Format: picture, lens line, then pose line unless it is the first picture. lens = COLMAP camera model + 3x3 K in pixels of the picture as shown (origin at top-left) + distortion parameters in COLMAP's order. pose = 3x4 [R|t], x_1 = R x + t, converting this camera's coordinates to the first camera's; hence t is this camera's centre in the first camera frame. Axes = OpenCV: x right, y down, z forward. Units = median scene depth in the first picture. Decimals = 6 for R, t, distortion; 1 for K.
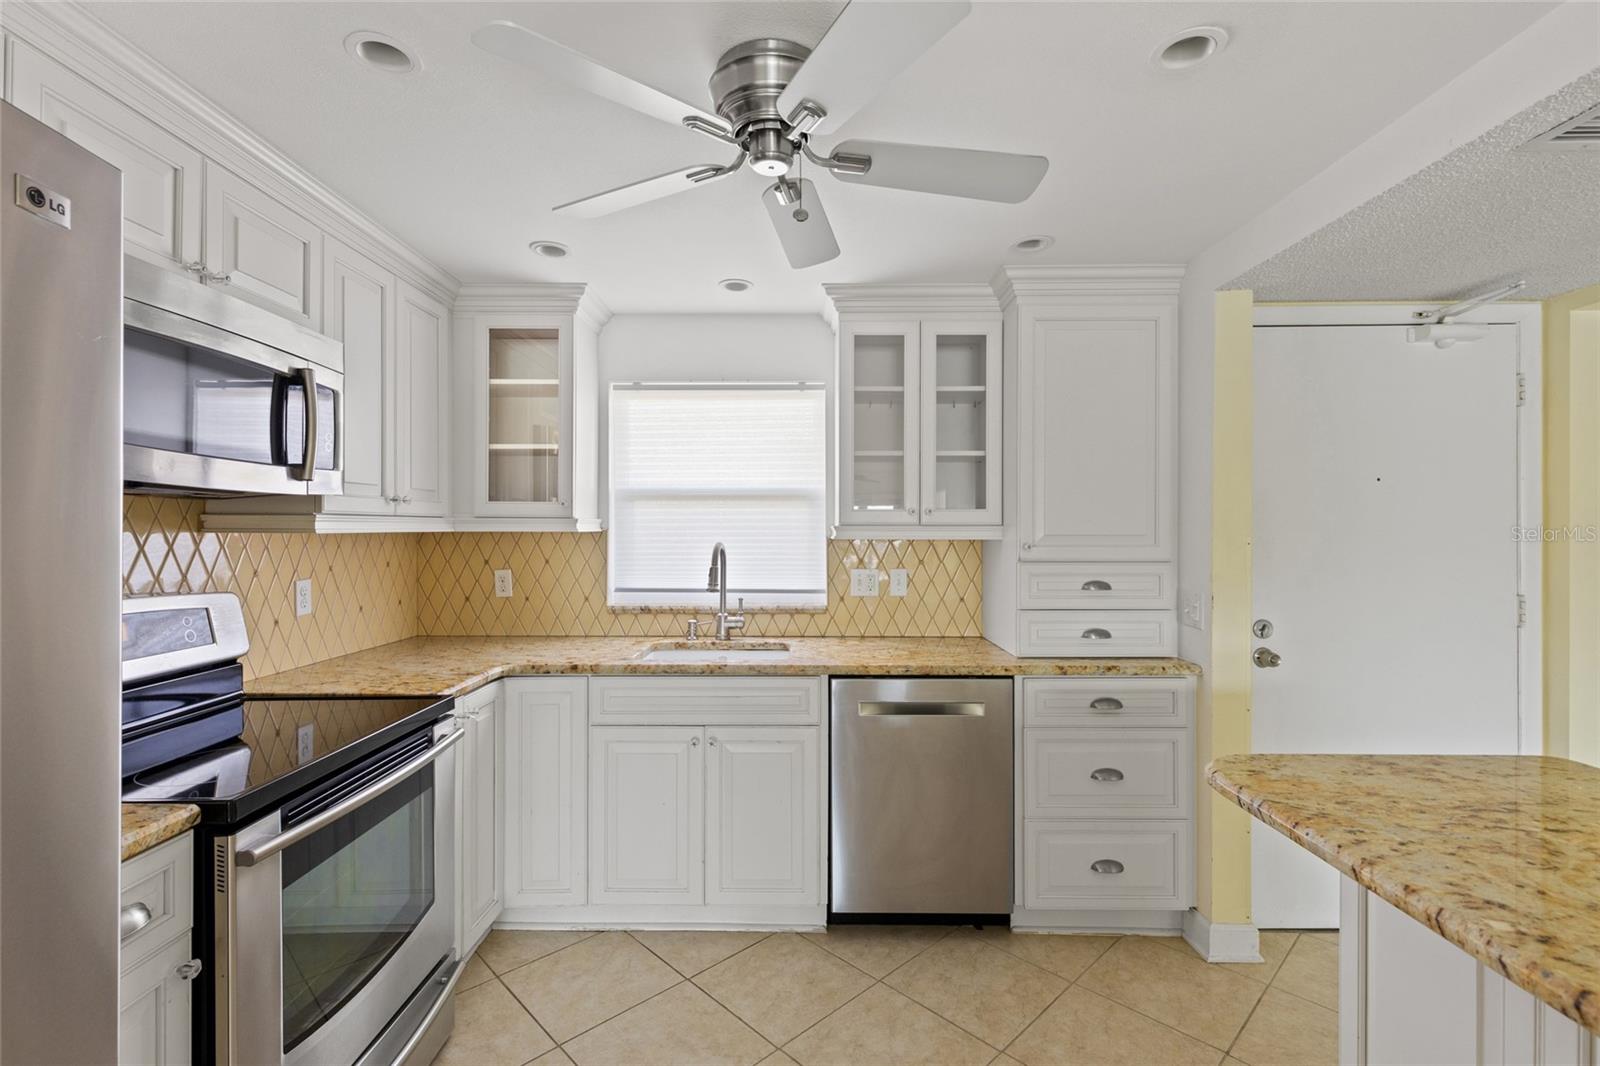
lens RADIAL K [[721.8, 0, 799.5], [0, 721.8, 531.5], [0, 0, 1]] dist [0.008989, -0.001324]
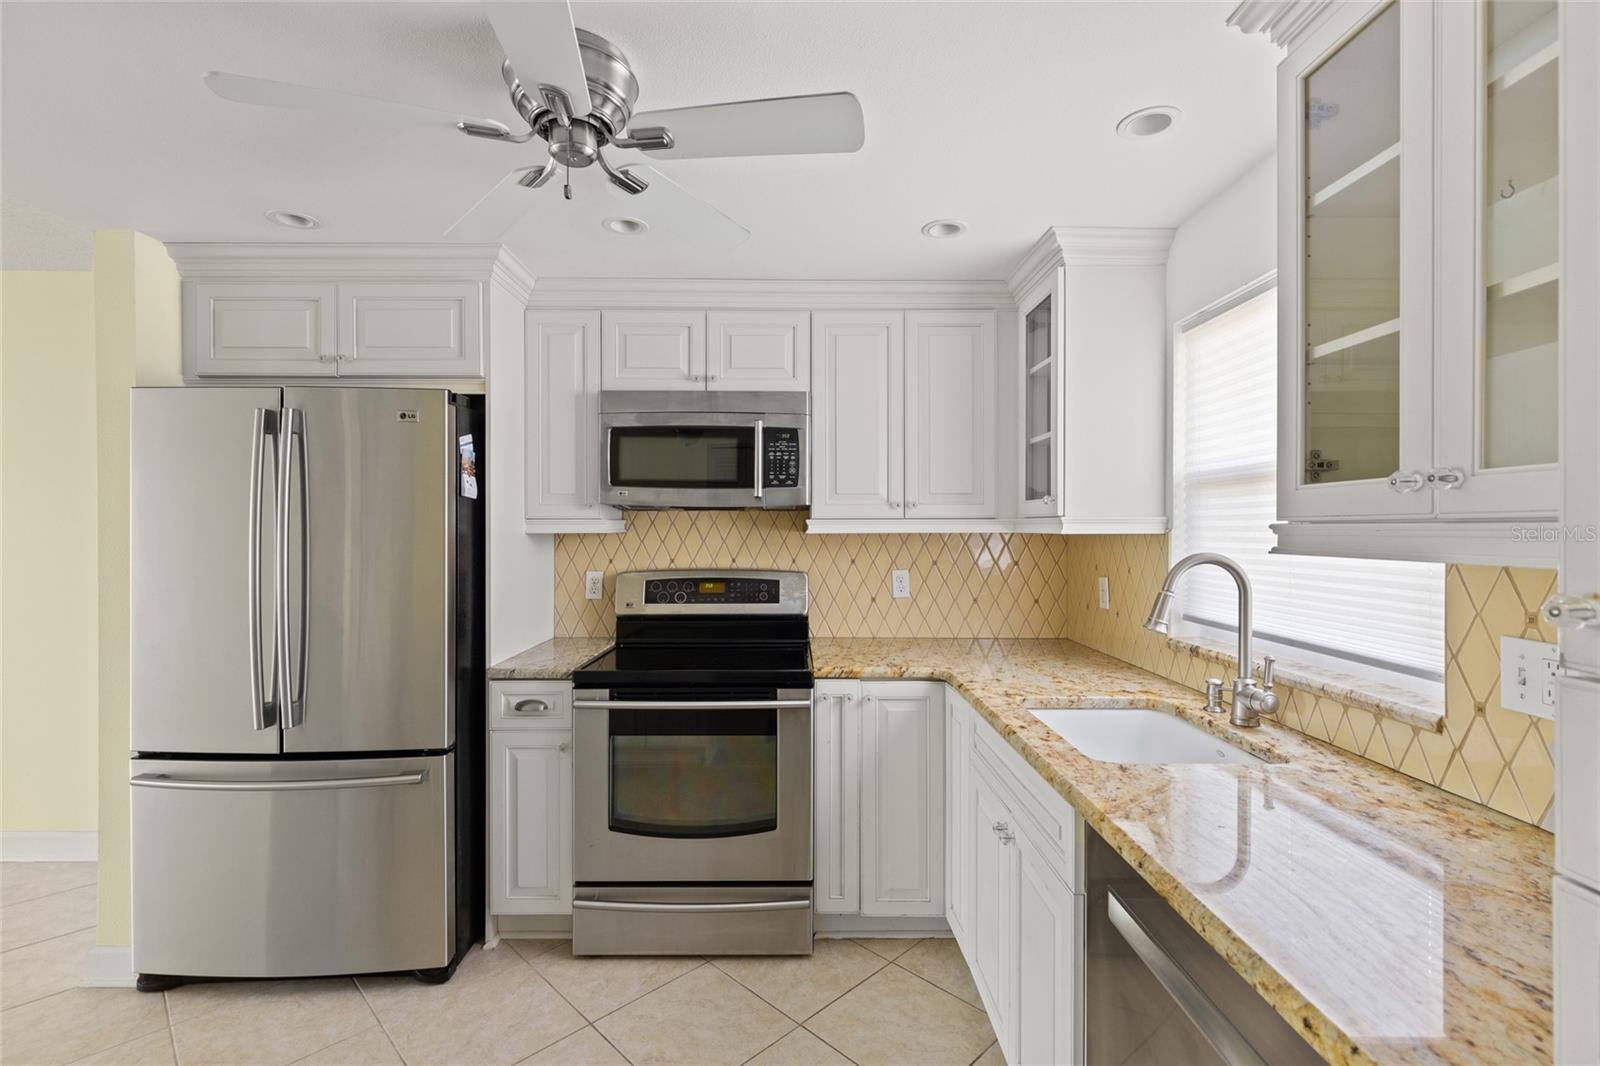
lens RADIAL K [[721.8, 0, 796.7], [0, 721.8, 529.5], [0, 0, 1]] dist [0.008989, -0.001324]
pose [[0.008636, 0.000234, -0.999963, 0.530994], [-0.003782, 0.999993, 0.000201, -0.003658], [0.999956, 0.003780, 0.008637, 0.733233]]
